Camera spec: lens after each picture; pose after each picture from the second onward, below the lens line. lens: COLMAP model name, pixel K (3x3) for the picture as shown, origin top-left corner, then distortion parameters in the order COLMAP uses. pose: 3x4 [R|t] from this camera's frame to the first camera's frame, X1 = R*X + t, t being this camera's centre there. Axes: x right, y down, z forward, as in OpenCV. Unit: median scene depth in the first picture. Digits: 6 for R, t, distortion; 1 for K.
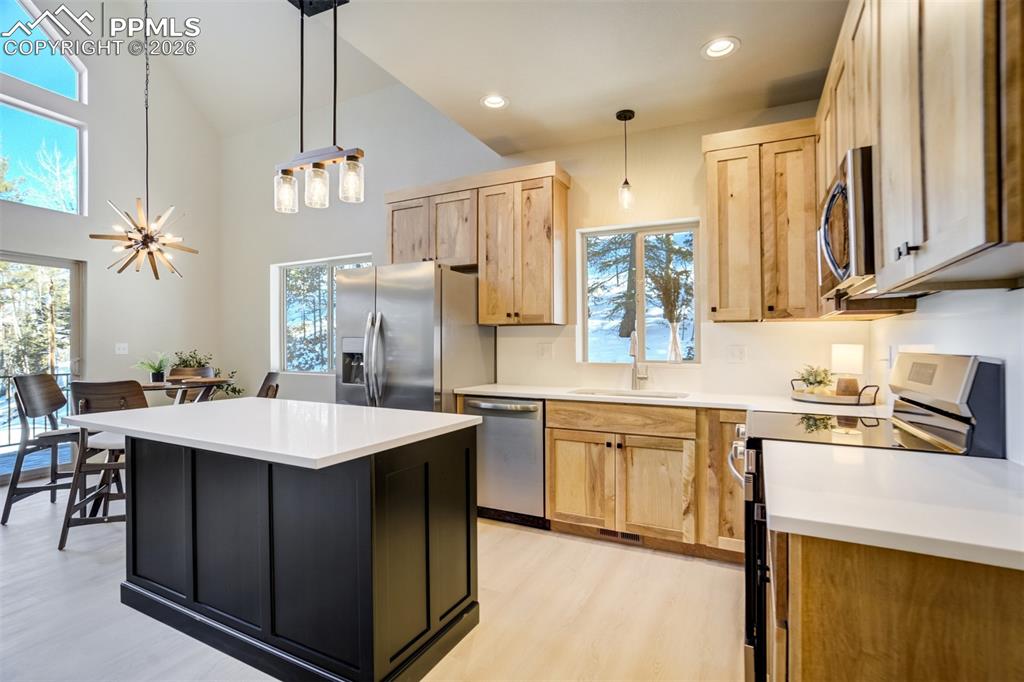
lens RADIAL K [[468.6, 0, 512.0], [0, 468.6, 341.0], [0, 0, 1]] dist [-0.046337, 0.015381]
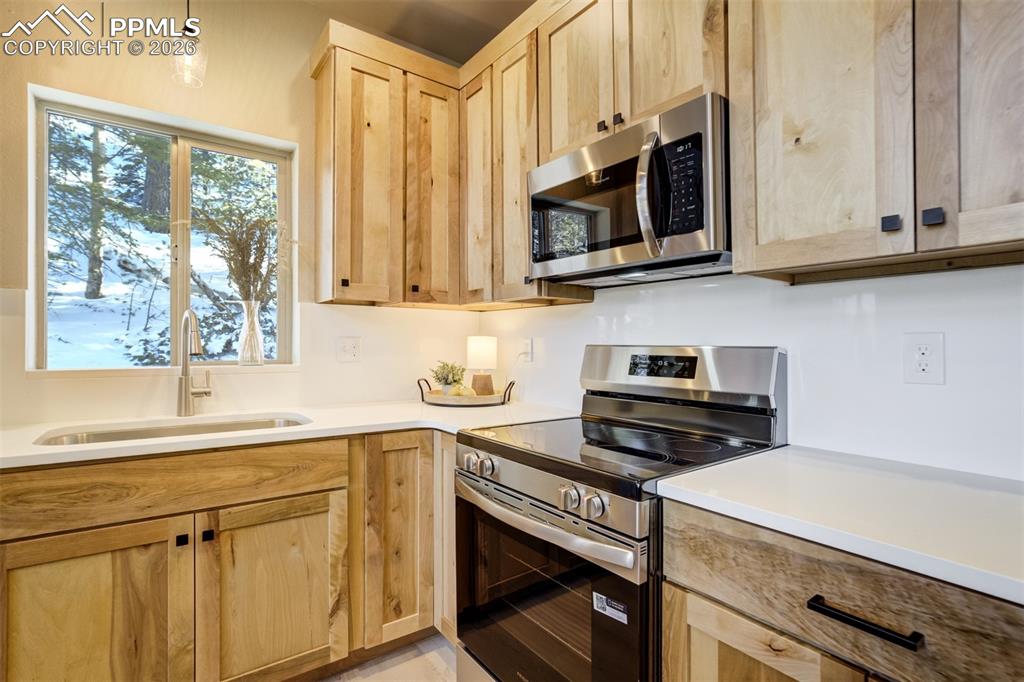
lens RADIAL K [[489.8, 0, 509.7], [0, 489.8, 331.7], [0, 0, 1]] dist [-0.017037, 0.000883]
pose [[0.462397, 0.017803, 0.886494, -0.085182], [-0.012850, 0.999828, -0.013376, 0.009707], [-0.886580, -0.005207, 0.462546, 0.483803]]
